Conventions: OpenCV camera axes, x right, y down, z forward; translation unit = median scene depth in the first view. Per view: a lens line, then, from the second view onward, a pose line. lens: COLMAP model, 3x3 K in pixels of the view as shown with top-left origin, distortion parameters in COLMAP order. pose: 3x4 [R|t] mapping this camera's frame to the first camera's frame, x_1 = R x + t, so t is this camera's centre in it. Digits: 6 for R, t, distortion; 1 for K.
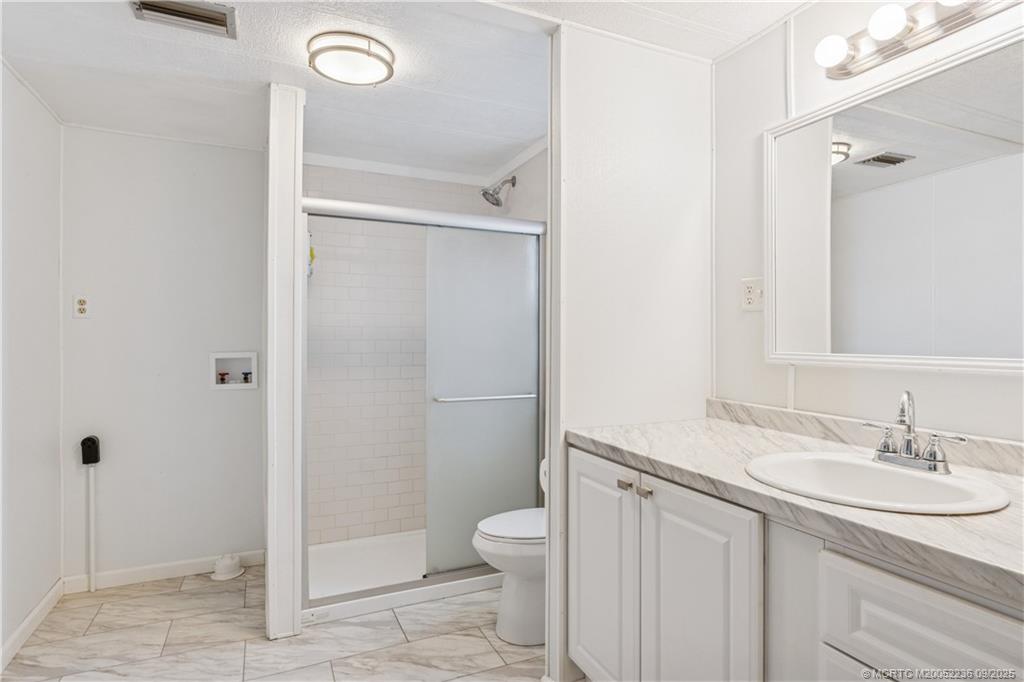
lens RADIAL K [[541.7, 0, 514.4], [0, 541.7, 338.3], [0, 0, 1]] dist [-0.016872, 0.006941]
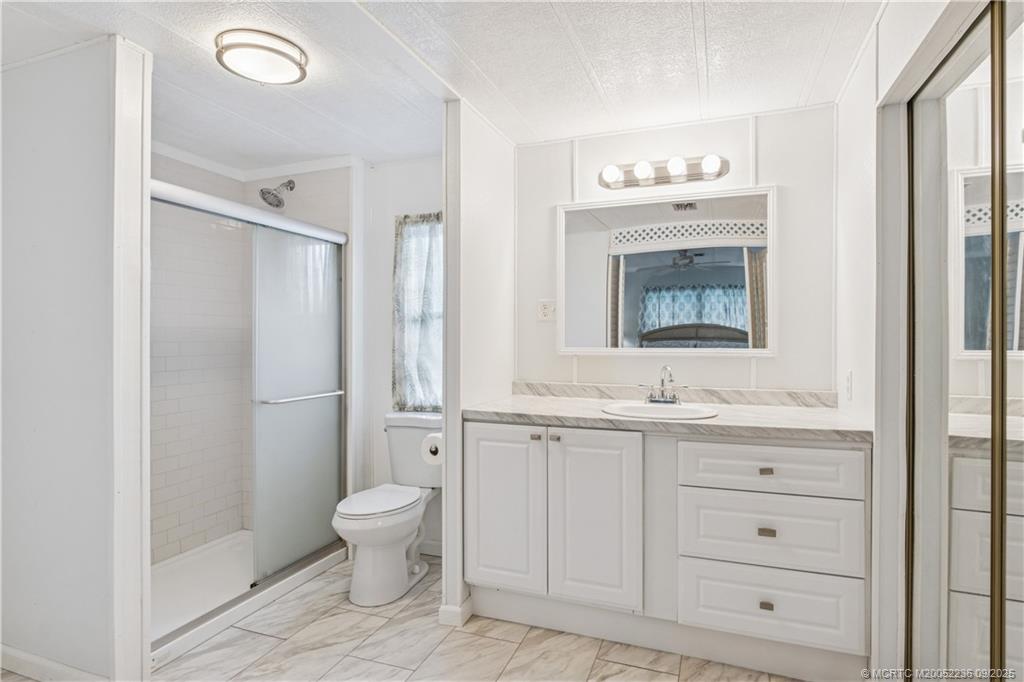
lens RADIAL K [[541.7, 0, 508.1], [0, 541.7, 339.8], [0, 0, 1]] dist [-0.016872, 0.006941]
pose [[0.720657, -0.004674, 0.693276, -0.637048], [0.003239, 0.999989, 0.003374, -0.003079], [-0.693285, -0.000186, 0.720664, -0.020914]]
